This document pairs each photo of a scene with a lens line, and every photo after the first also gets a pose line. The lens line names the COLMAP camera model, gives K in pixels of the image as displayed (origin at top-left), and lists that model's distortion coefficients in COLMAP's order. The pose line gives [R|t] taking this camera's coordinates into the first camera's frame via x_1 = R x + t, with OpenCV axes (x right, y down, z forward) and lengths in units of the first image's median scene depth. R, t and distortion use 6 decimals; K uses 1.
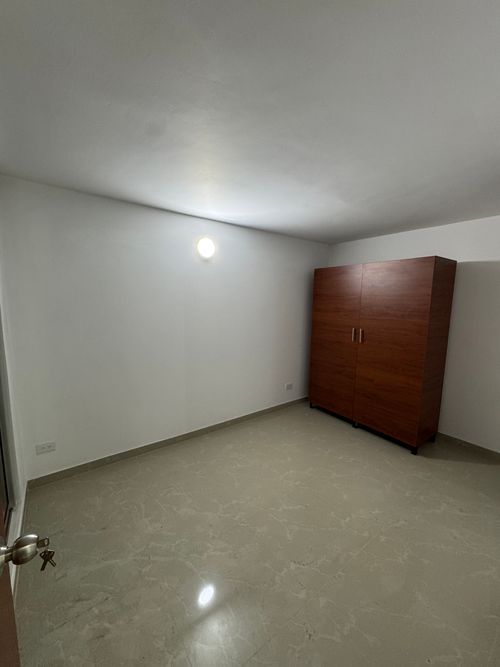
lens RADIAL K [[266.3, 0, 251.2], [0, 266.3, 332.6], [0, 0, 1]] dist [-0.000508, 0.000420]
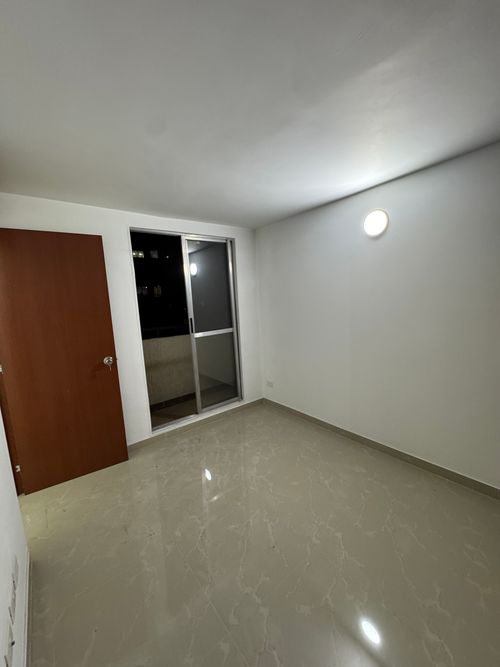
lens RADIAL K [[266.3, 0, 251.2], [0, 266.3, 332.6], [0, 0, 1]] dist [-0.000508, 0.000420]
pose [[0.035405, 0.110491, -0.993246, 0.892199], [-0.075810, 0.991303, 0.107572, -0.059045], [0.996494, 0.071489, 0.043473, 0.823694]]
